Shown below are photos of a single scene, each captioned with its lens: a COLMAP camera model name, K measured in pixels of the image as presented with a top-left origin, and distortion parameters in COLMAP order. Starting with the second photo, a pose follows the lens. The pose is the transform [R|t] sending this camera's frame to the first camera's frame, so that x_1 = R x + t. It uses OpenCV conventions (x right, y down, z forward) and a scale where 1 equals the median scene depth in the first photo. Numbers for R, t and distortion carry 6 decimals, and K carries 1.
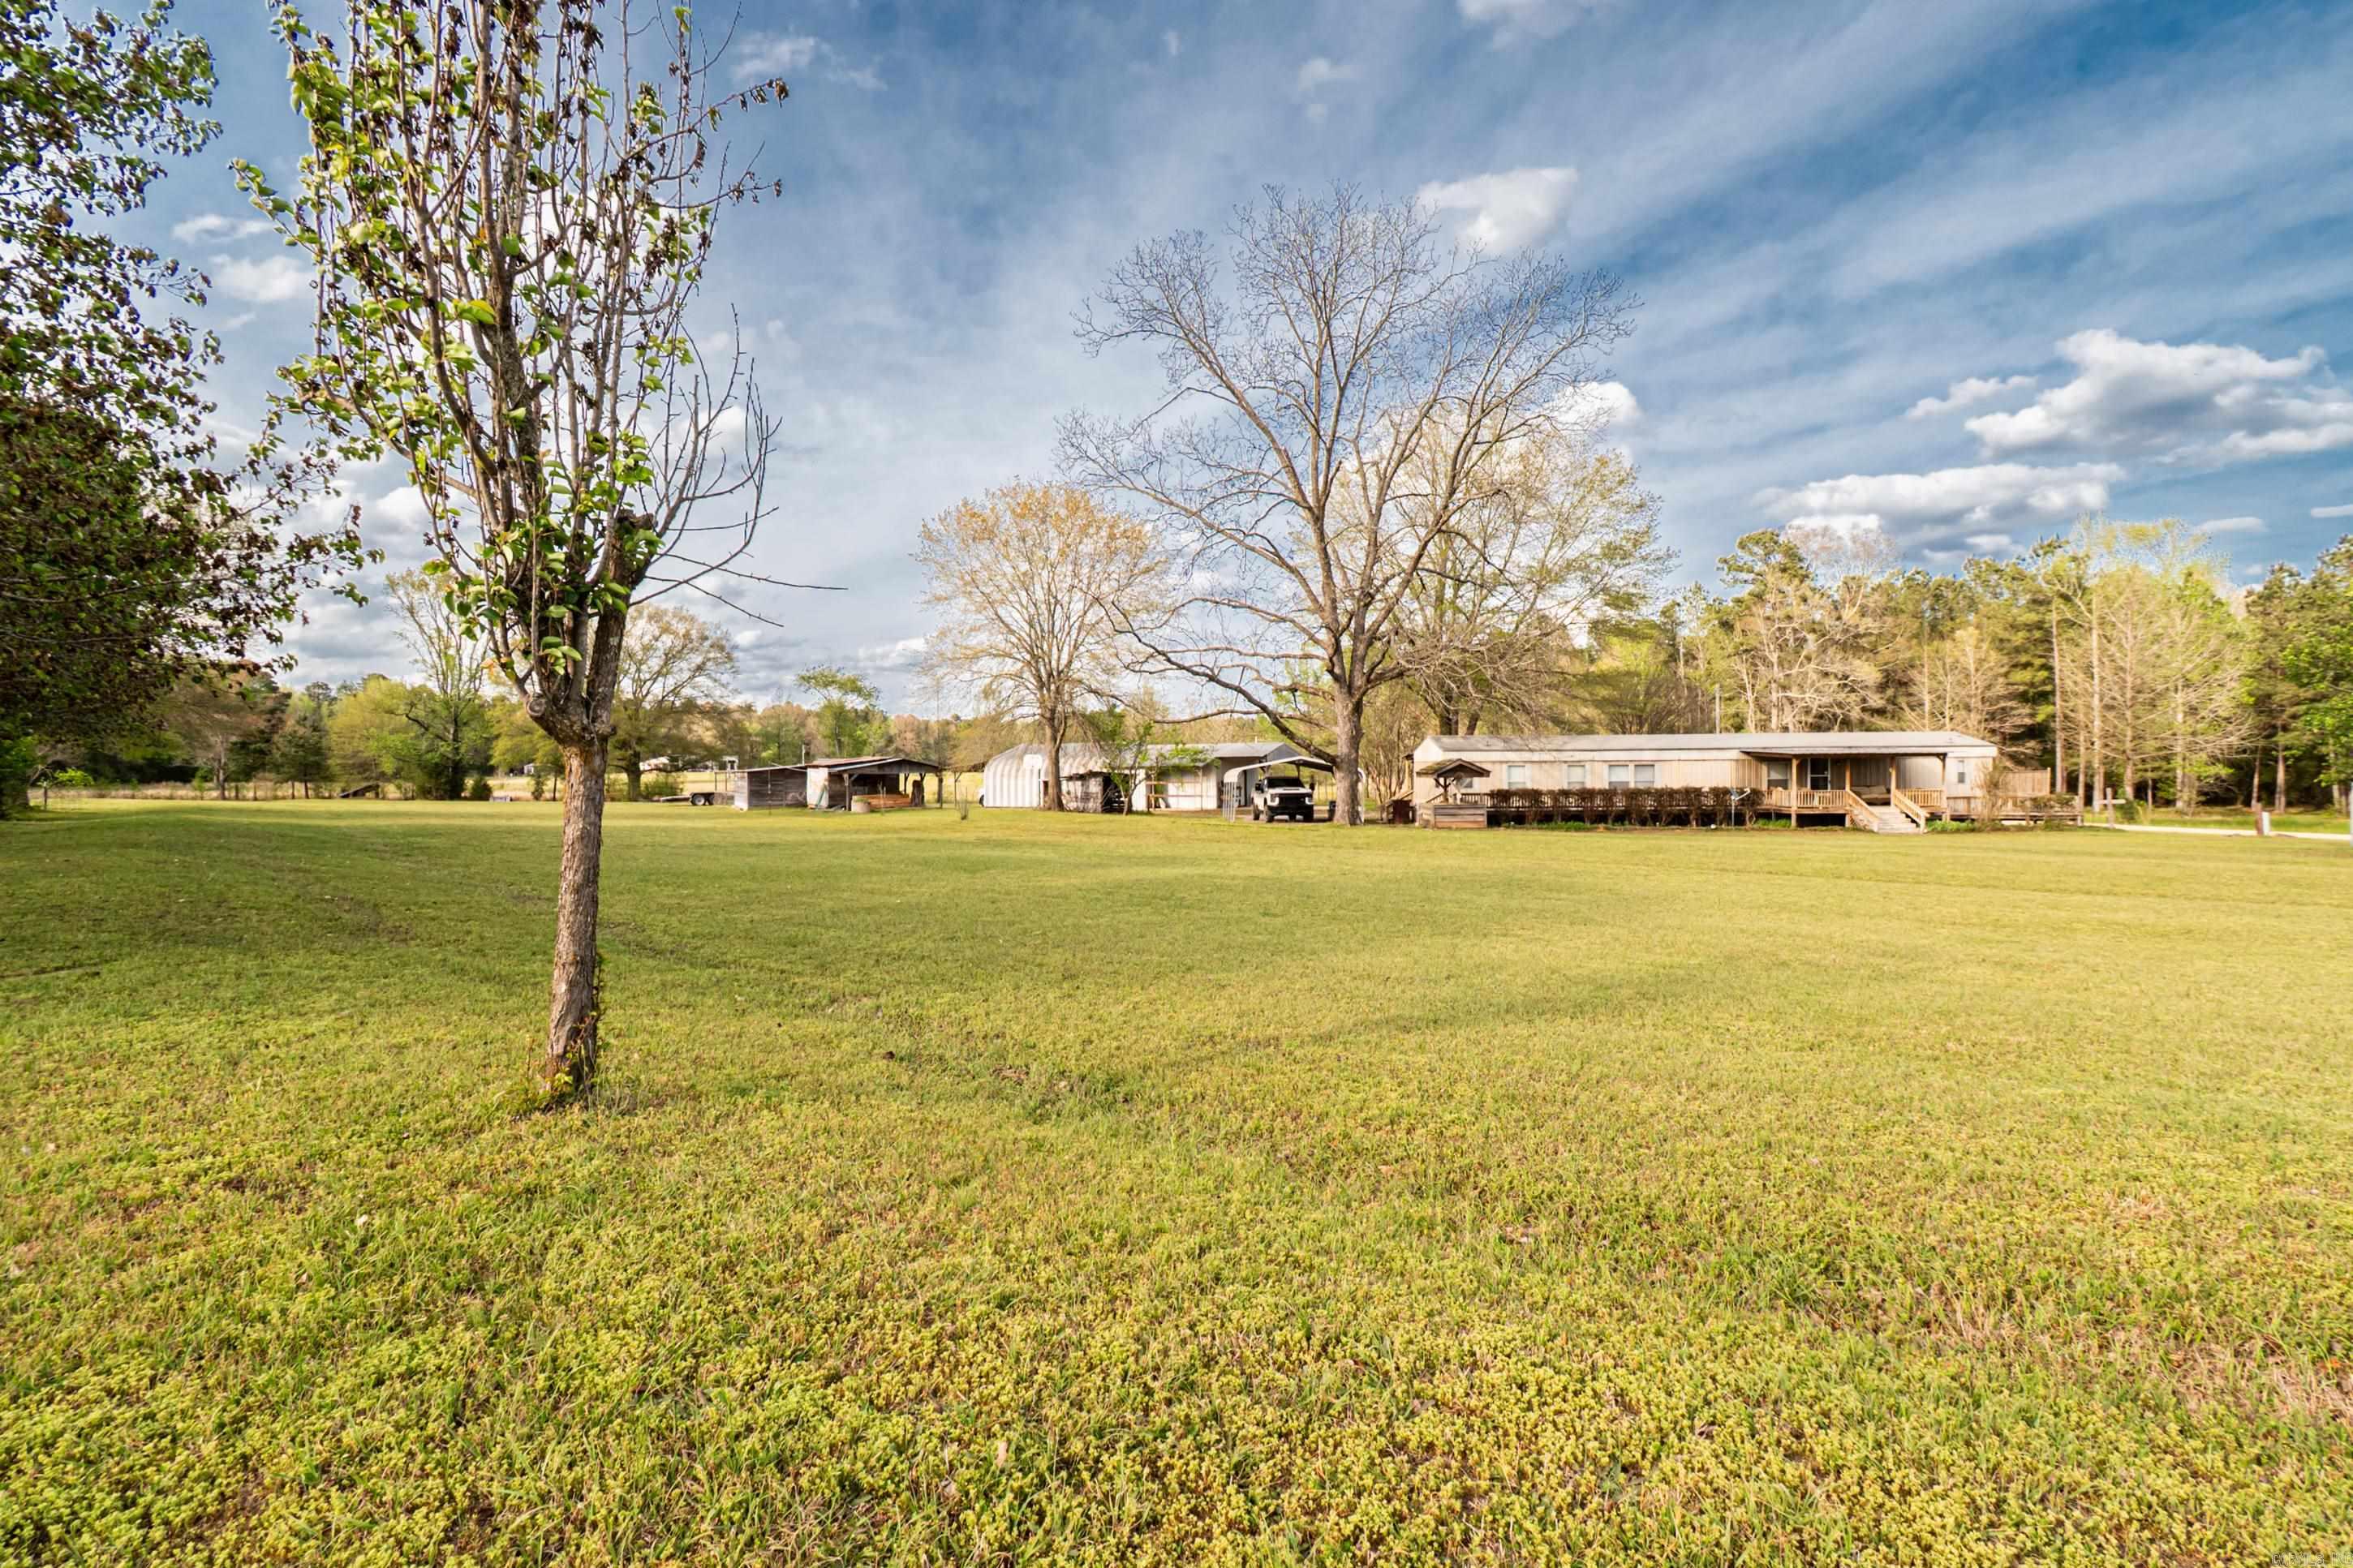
lens RADIAL K [[1008.5, 0, 1171.9], [0, 1008.5, 779.8], [0, 0, 1]] dist [0.009784, 0.000420]
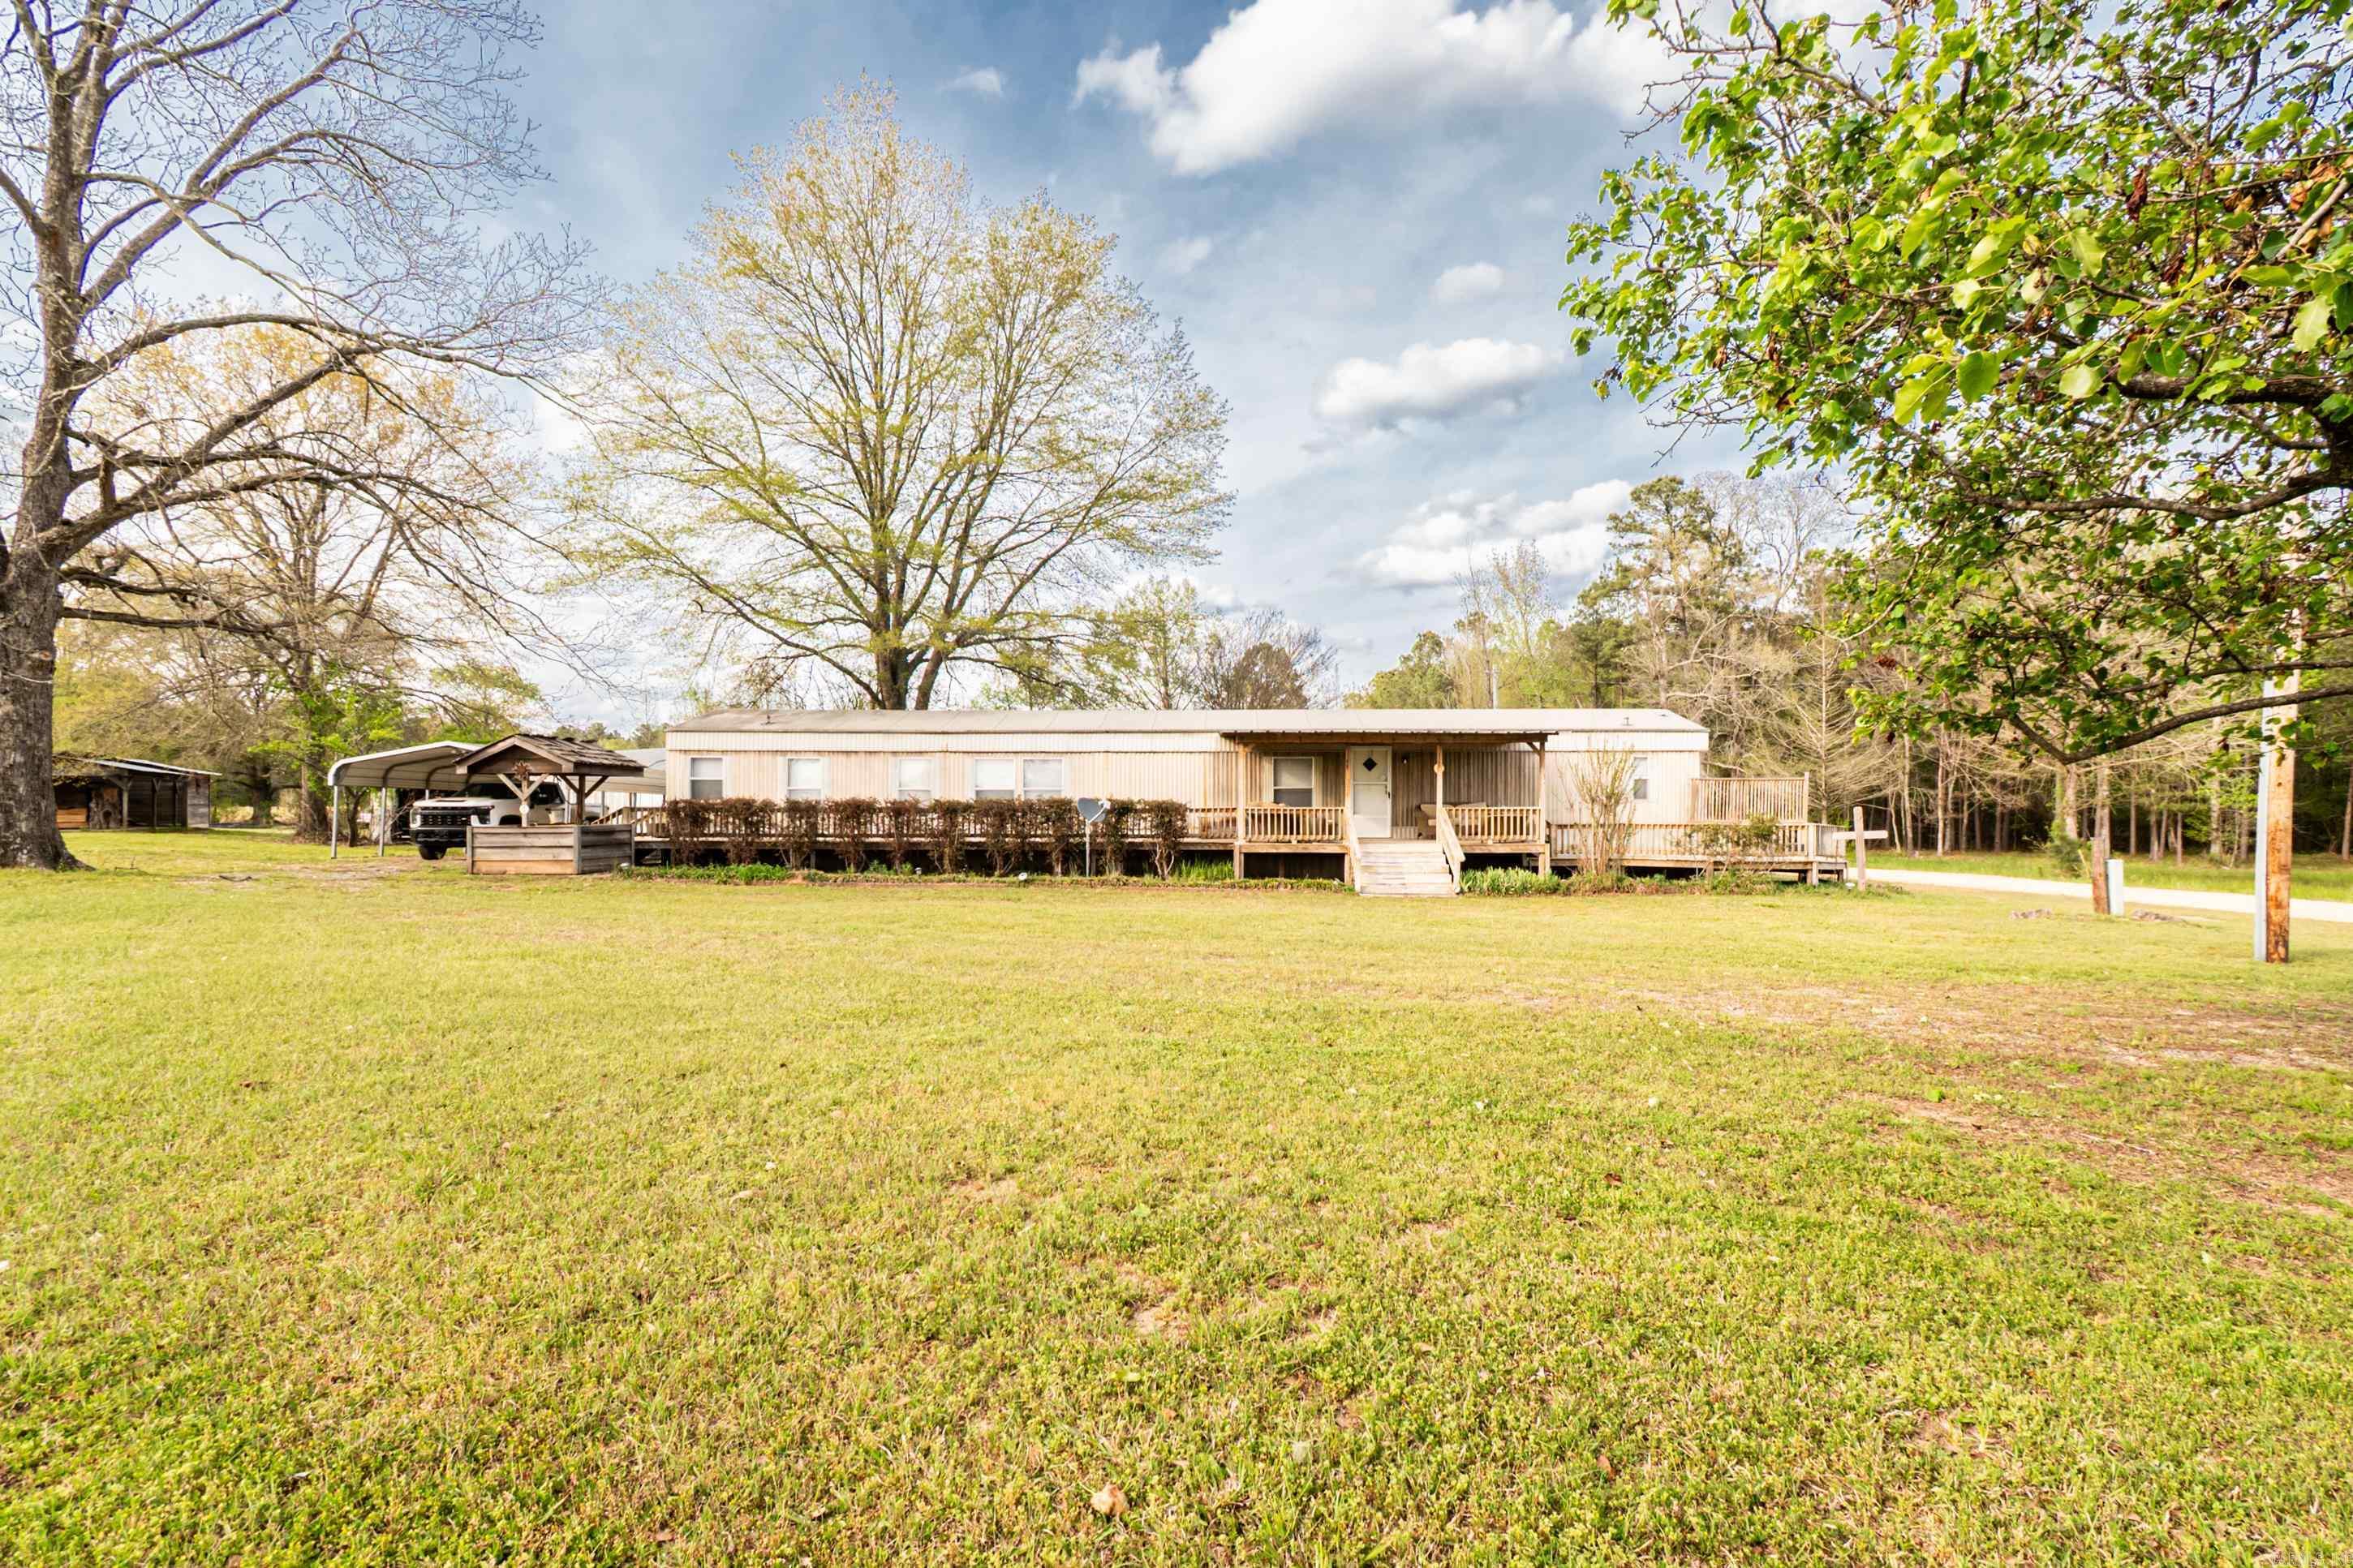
lens RADIAL K [[1008.5, 0, 1171.9], [0, 1008.5, 779.8], [0, 0, 1]] dist [0.009784, 0.000420]
pose [[0.996196, 0.012148, -0.086293, 0.582515], [-0.014535, 0.999527, -0.027085, 0.010645], [0.085923, 0.028236, 0.995902, 0.454753]]
